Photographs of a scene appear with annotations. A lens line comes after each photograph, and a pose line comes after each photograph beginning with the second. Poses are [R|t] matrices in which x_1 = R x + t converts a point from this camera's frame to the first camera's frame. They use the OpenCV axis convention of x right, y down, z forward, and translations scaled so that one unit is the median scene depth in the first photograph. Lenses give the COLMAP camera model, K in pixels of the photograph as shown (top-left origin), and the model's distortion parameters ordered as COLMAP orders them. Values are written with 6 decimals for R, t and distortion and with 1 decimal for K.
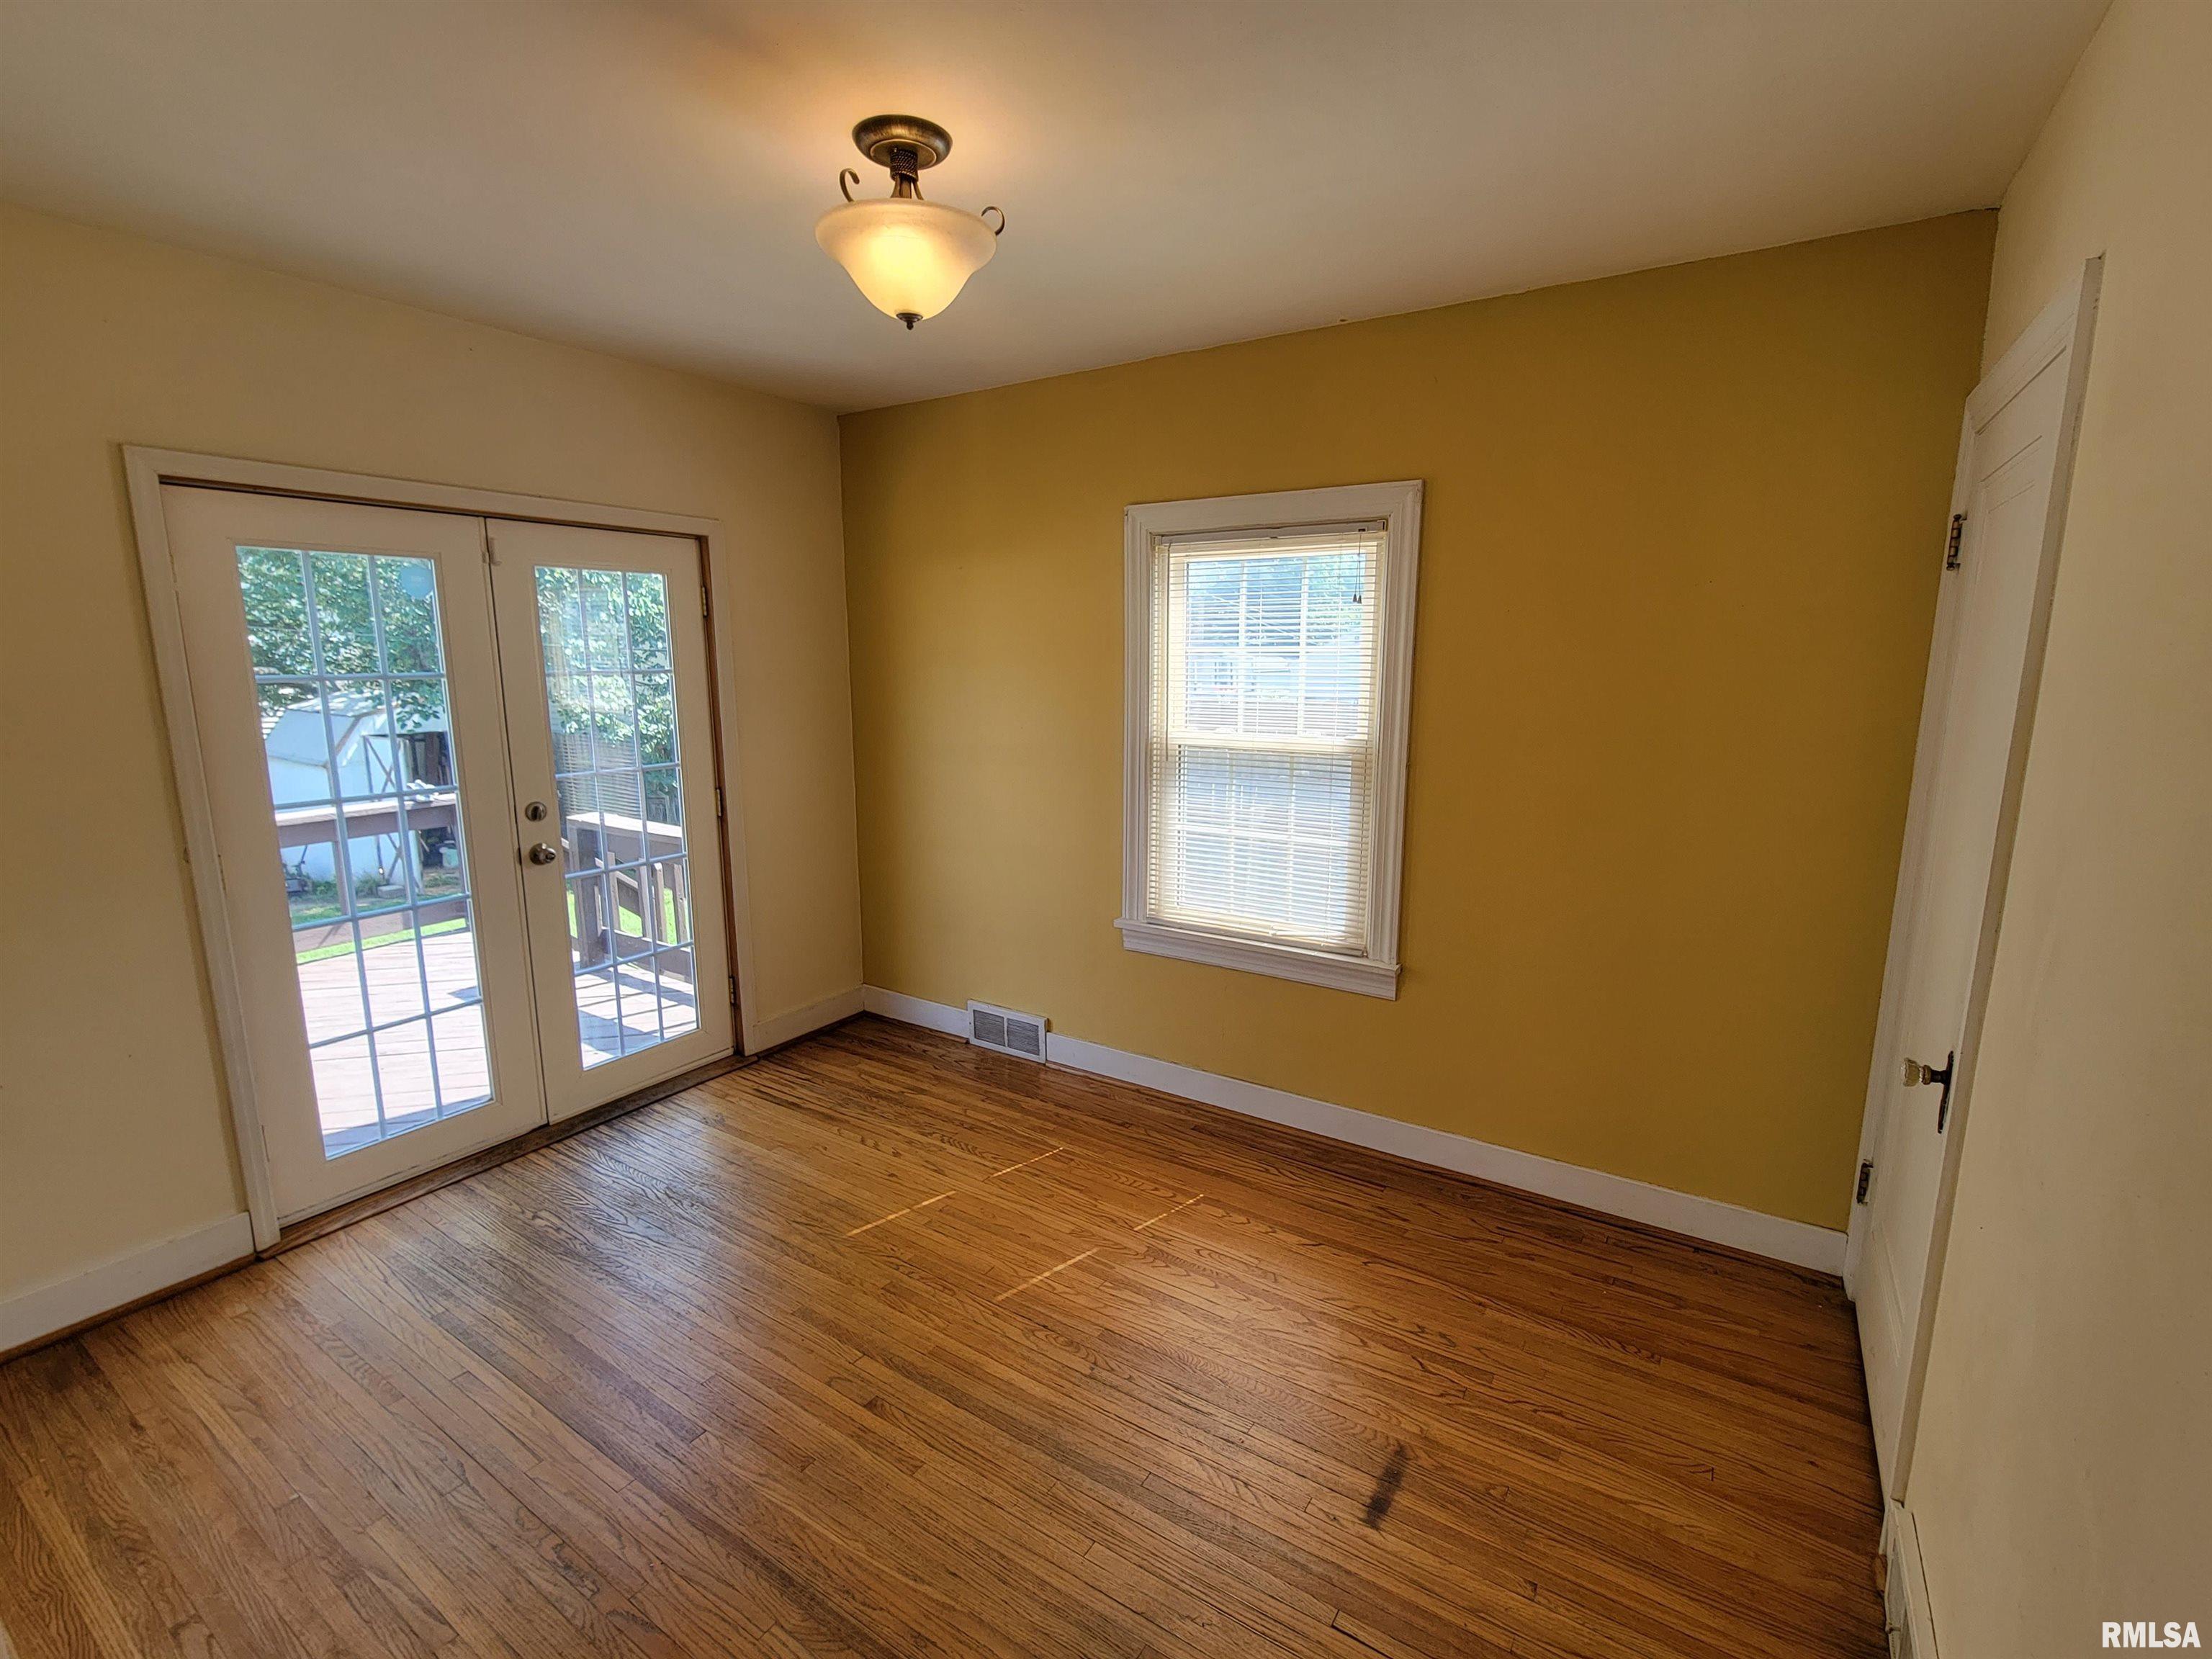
lens RADIAL K [[995.8, 0, 1106.0], [0, 995.8, 829.5], [0, 0, 1]] dist [-0.002127, -0.000273]
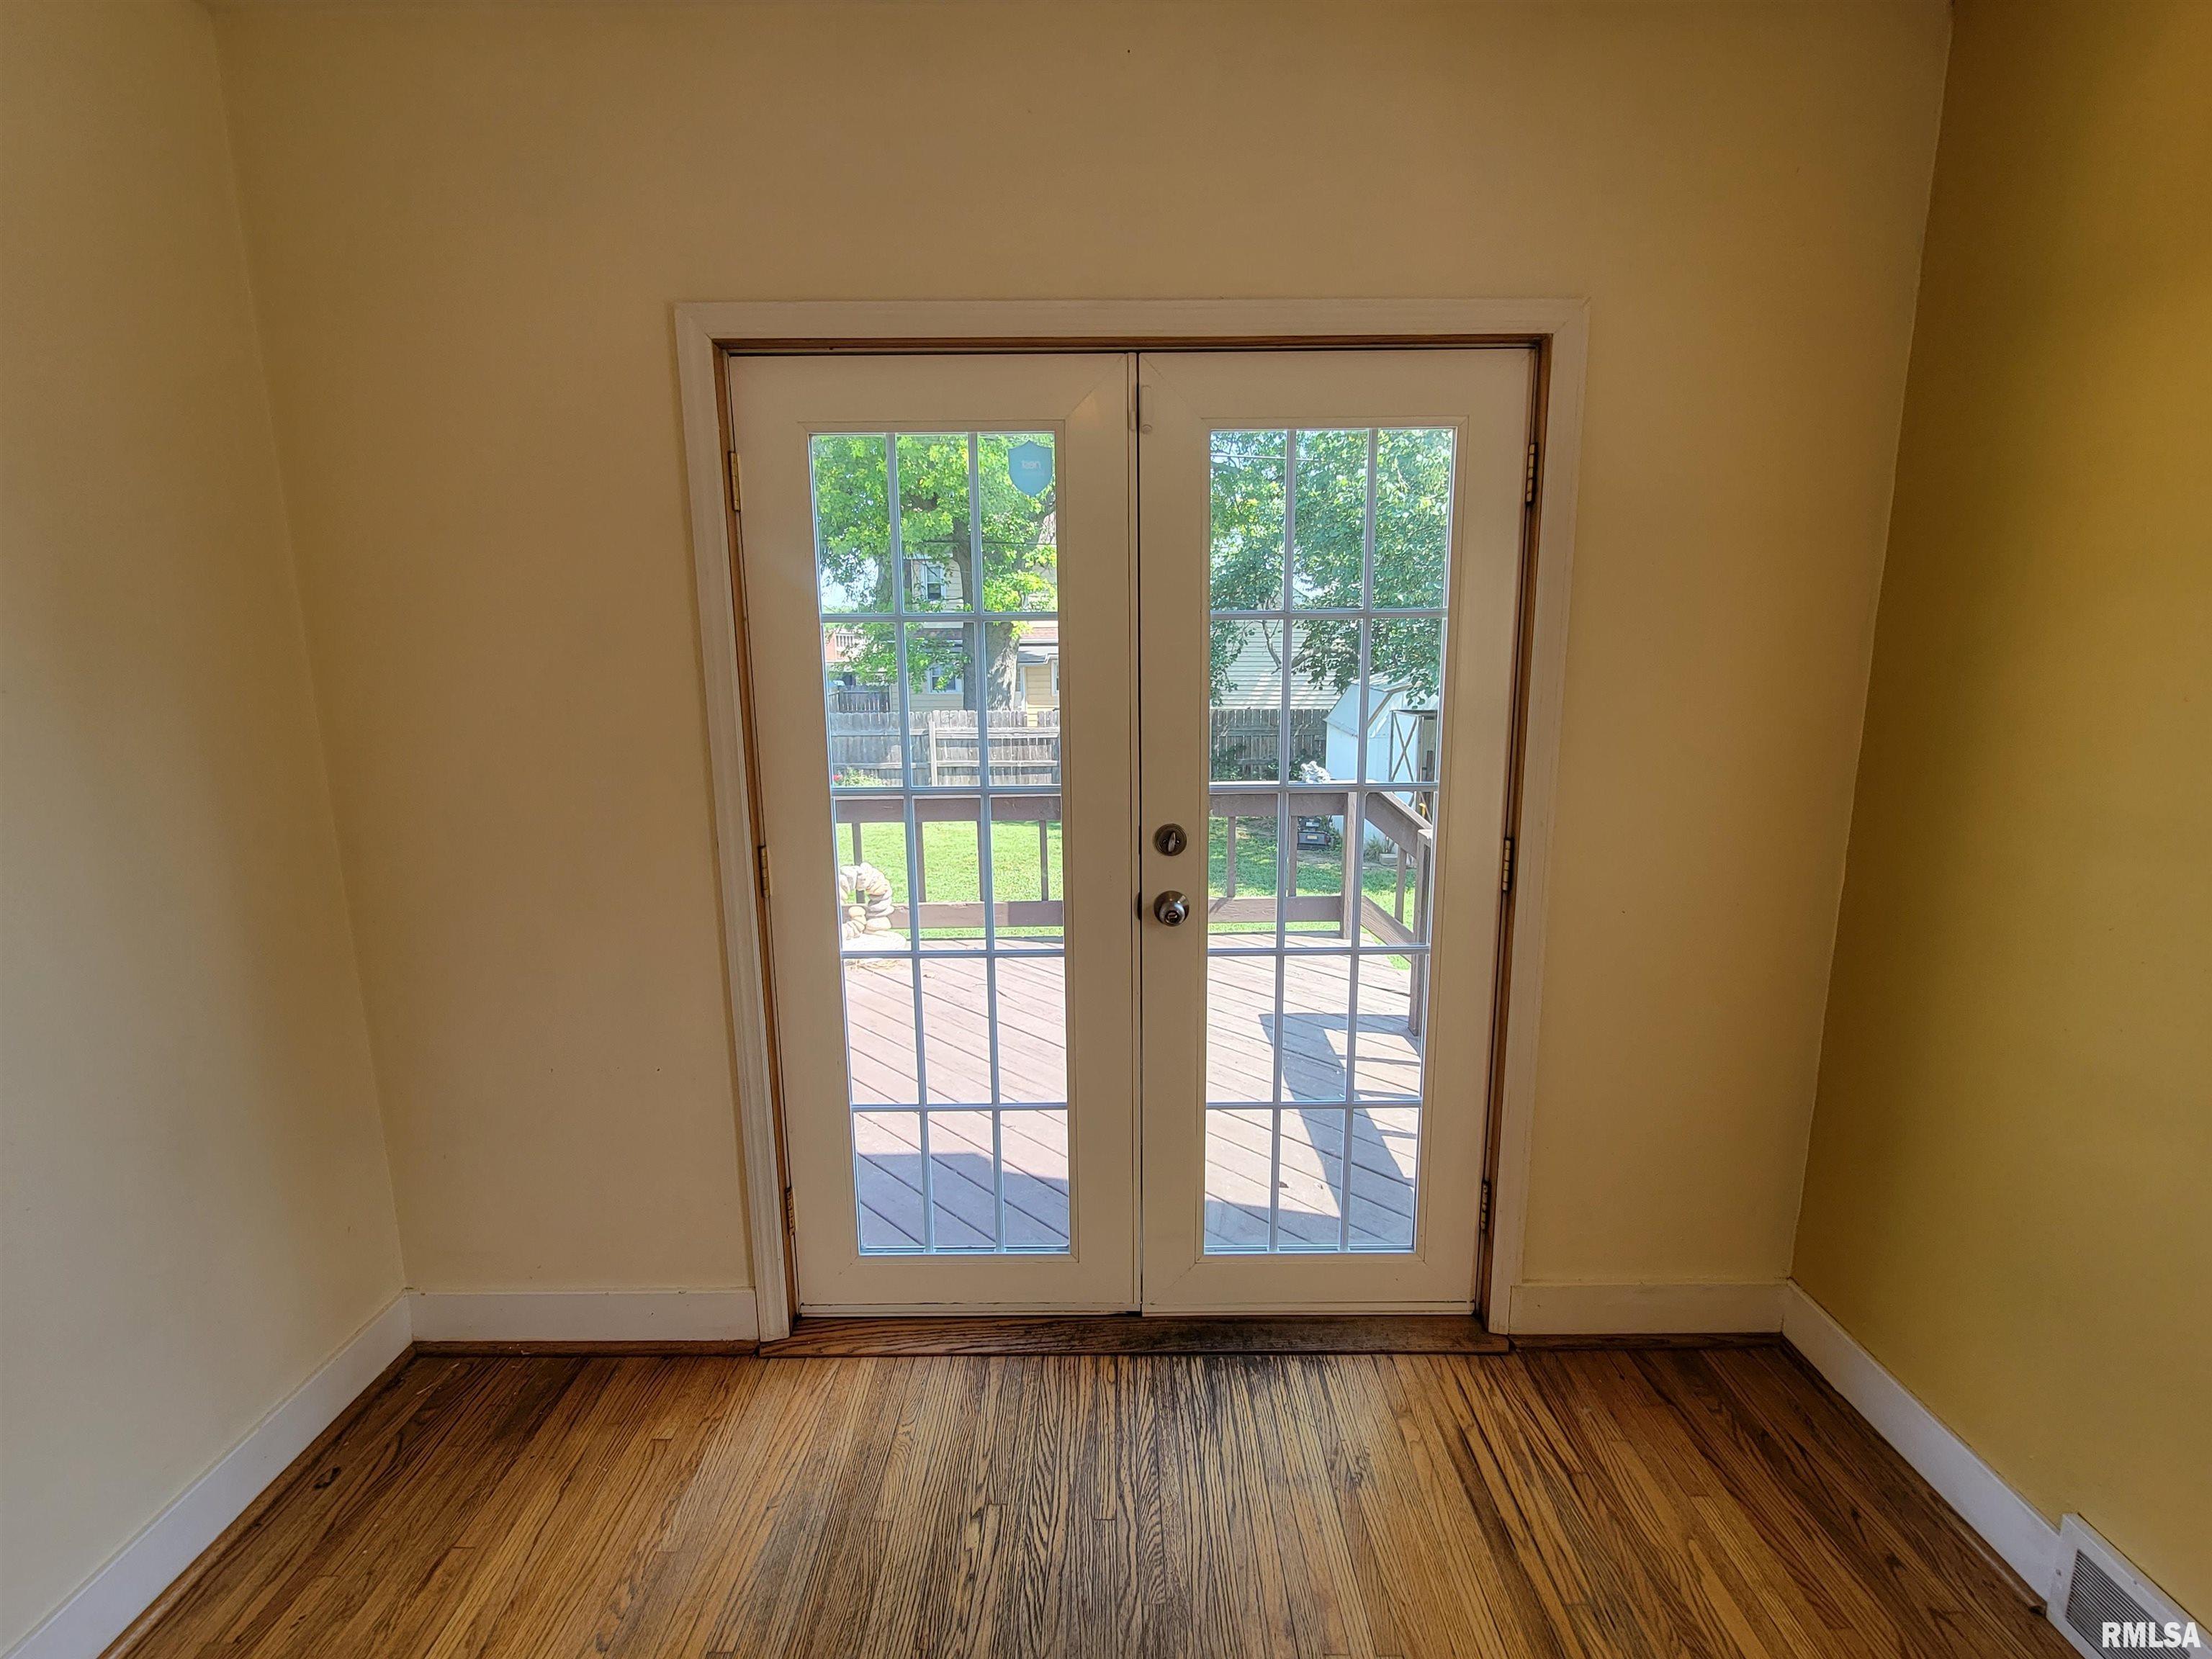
lens RADIAL K [[995.8, 0, 1106.0], [0, 995.8, 829.5], [0, 0, 1]] dist [-0.002127, -0.000273]
pose [[0.547638, 0.148564, -0.823420, -0.079052], [-0.137222, 0.986733, 0.086767, -0.064805], [0.825386, 0.065475, 0.560759, 0.557511]]
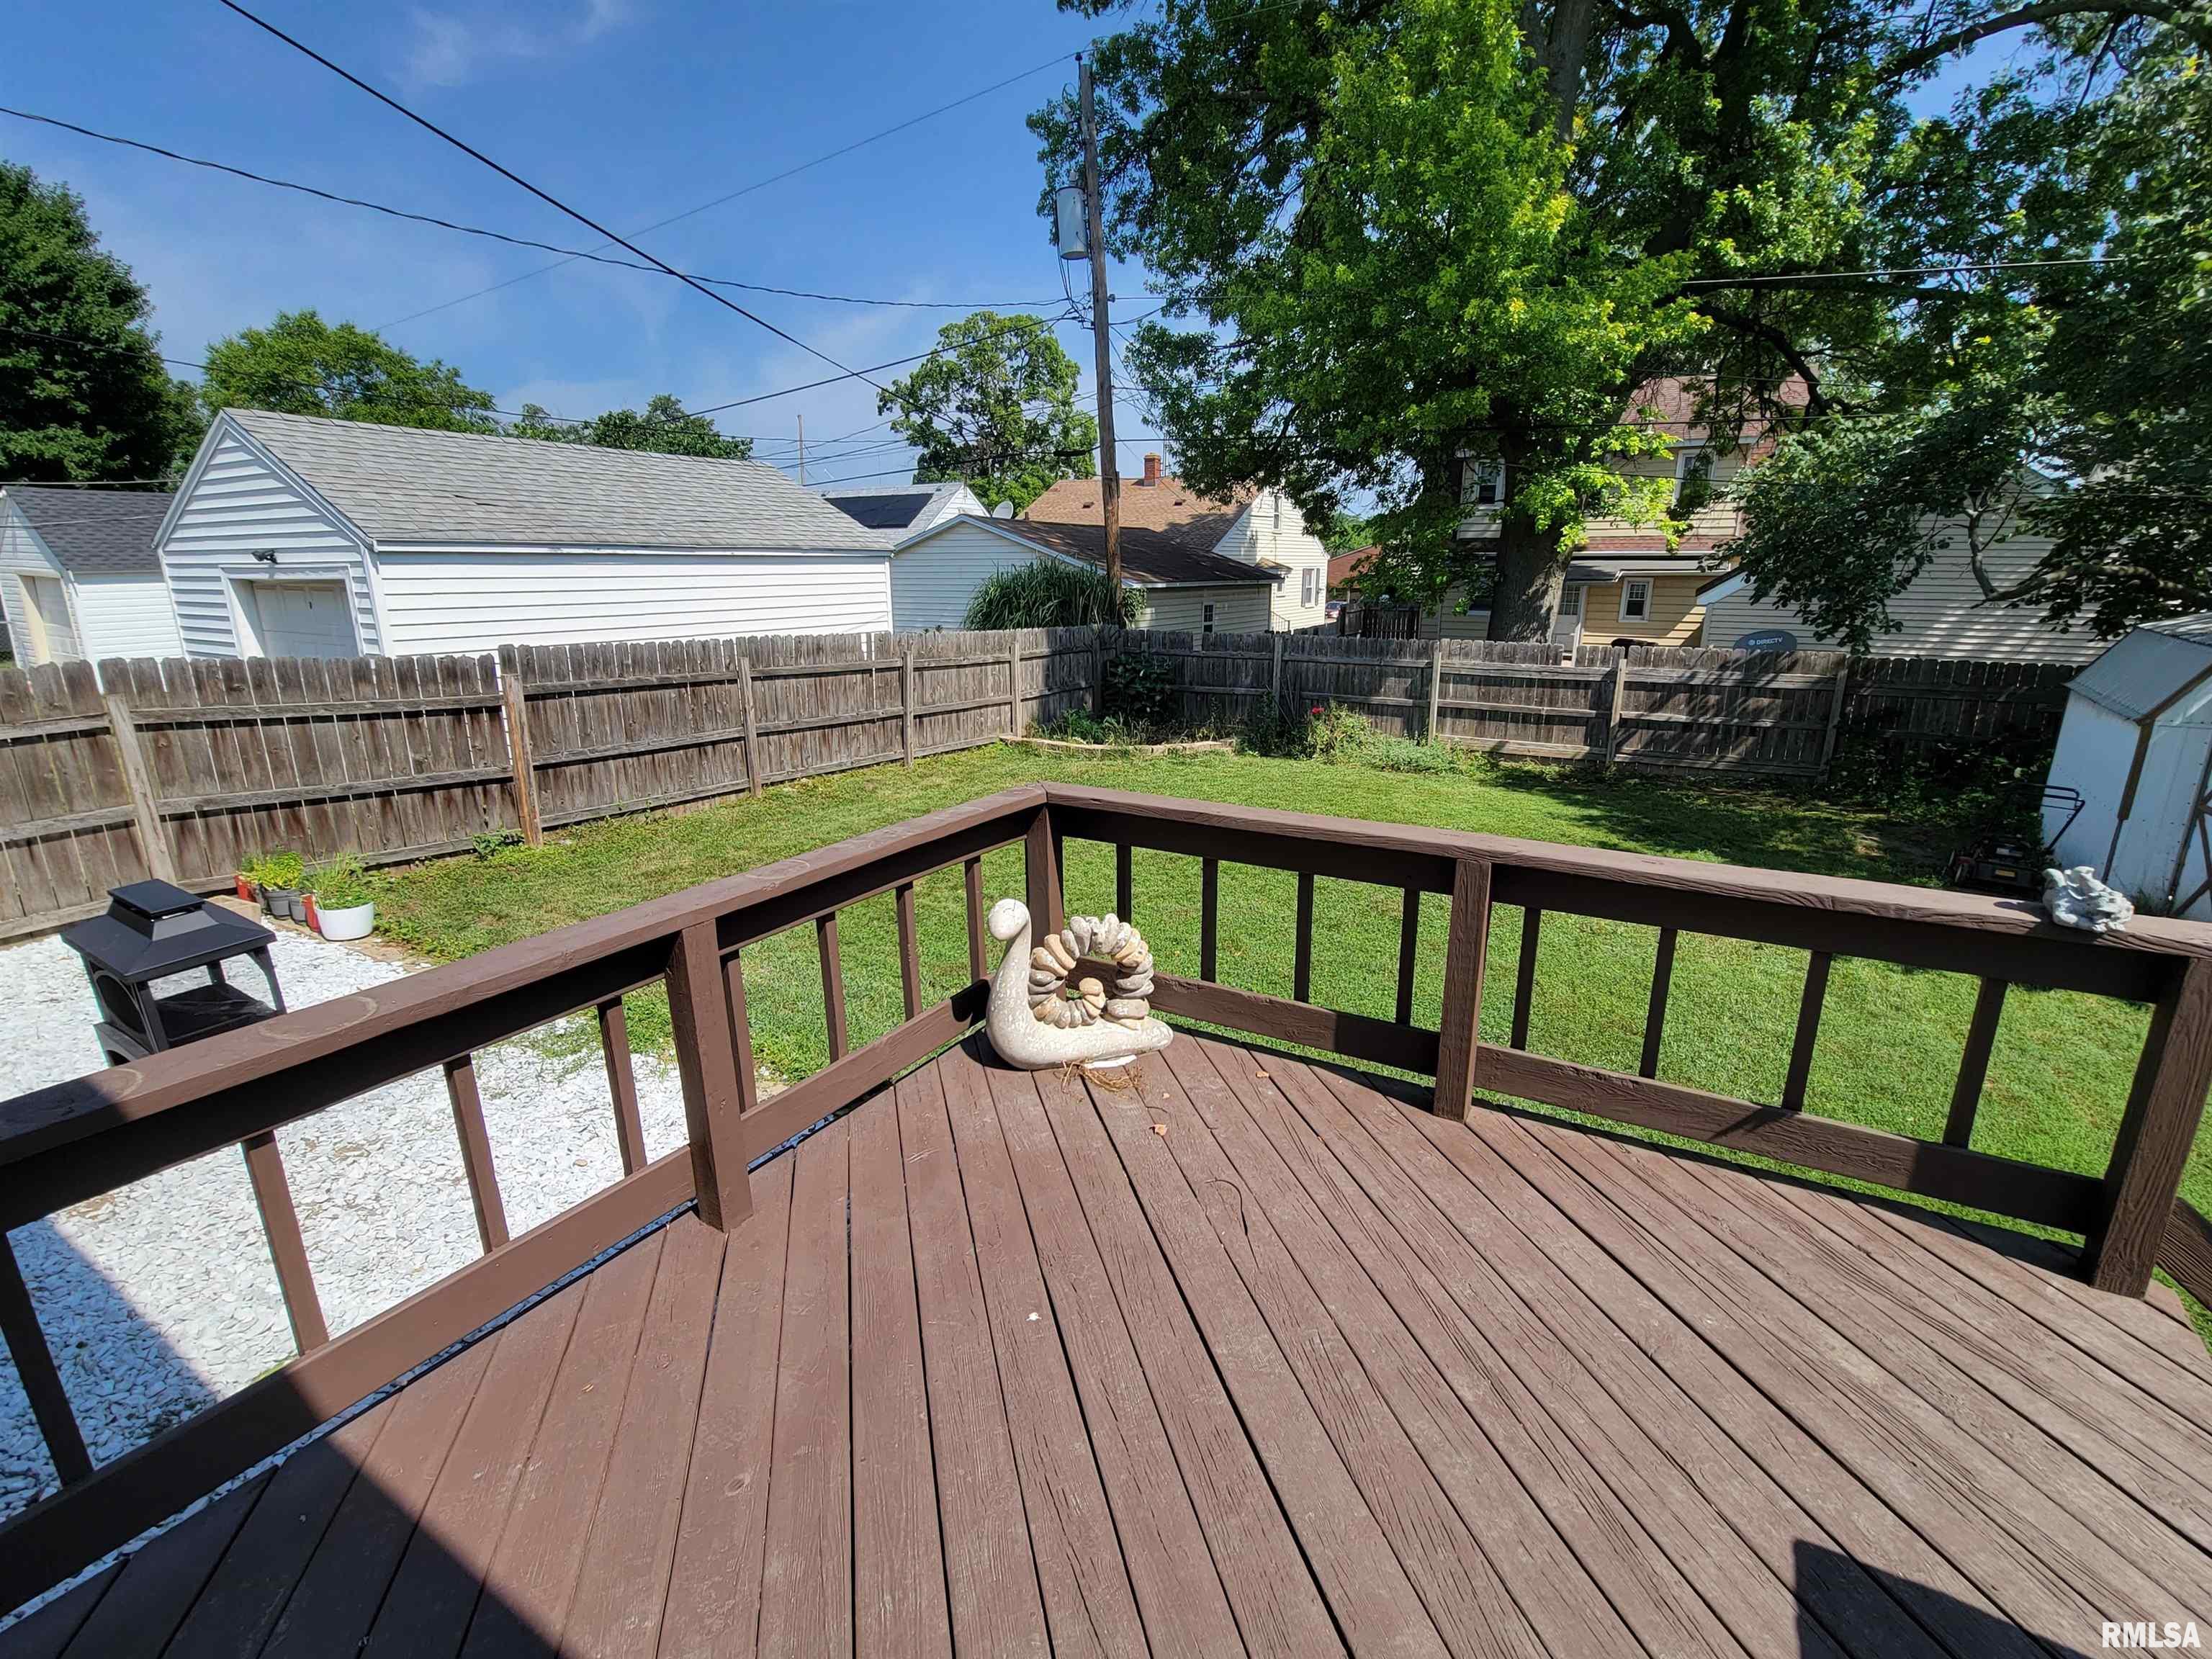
lens RADIAL K [[995.8, 0, 1106.0], [0, 995.8, 829.5], [0, 0, 1]] dist [-0.002127, -0.000273]
pose [[0.042464, 0.261896, -0.964161, -0.143238], [-0.170274, 0.952811, 0.251314, -0.075430], [0.984481, 0.153500, 0.085054, 0.611909]]
